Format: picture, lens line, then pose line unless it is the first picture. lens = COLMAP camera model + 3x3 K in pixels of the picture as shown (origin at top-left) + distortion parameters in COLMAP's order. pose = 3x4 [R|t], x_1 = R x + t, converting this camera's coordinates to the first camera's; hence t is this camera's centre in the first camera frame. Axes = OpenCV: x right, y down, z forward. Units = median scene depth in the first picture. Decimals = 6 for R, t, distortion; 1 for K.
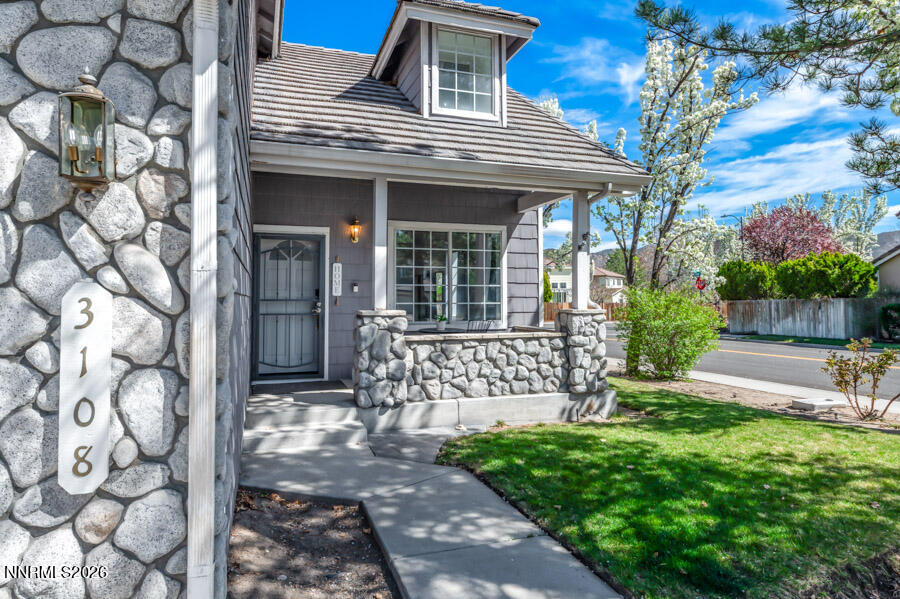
lens RADIAL K [[525.7, 0, 446.4], [0, 525.7, 276.6], [0, 0, 1]] dist [0.000628, 0.000131]
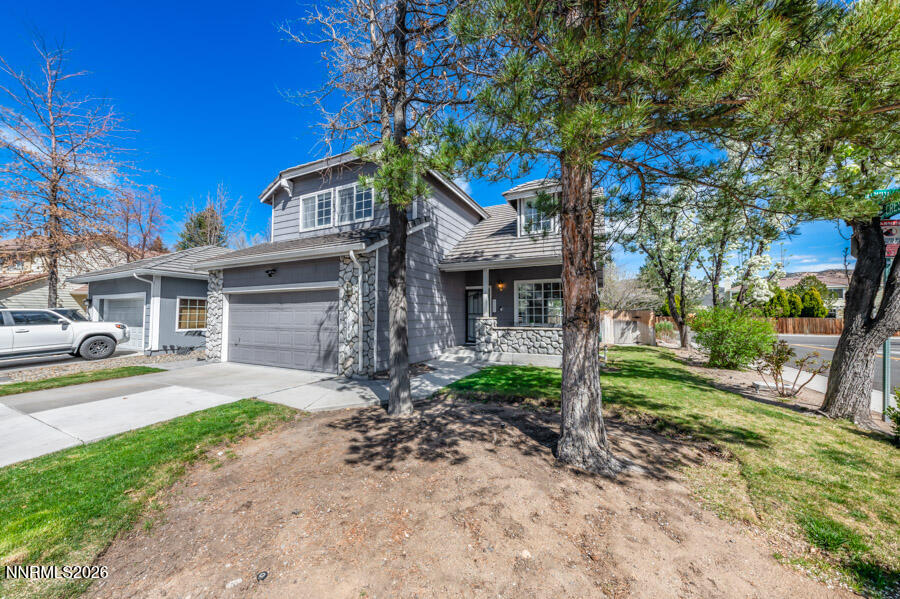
lens RADIAL K [[311.5, 0, 452.6], [0, 311.5, 301.1], [0, 0, 1]] dist [0.000756, -0.000132]
pose [[0.714695, -0.031043, -0.698747, 0.814466], [0.028543, 0.999477, -0.015209, -0.000038], [0.698853, -0.009075, 0.715208, -0.254608]]
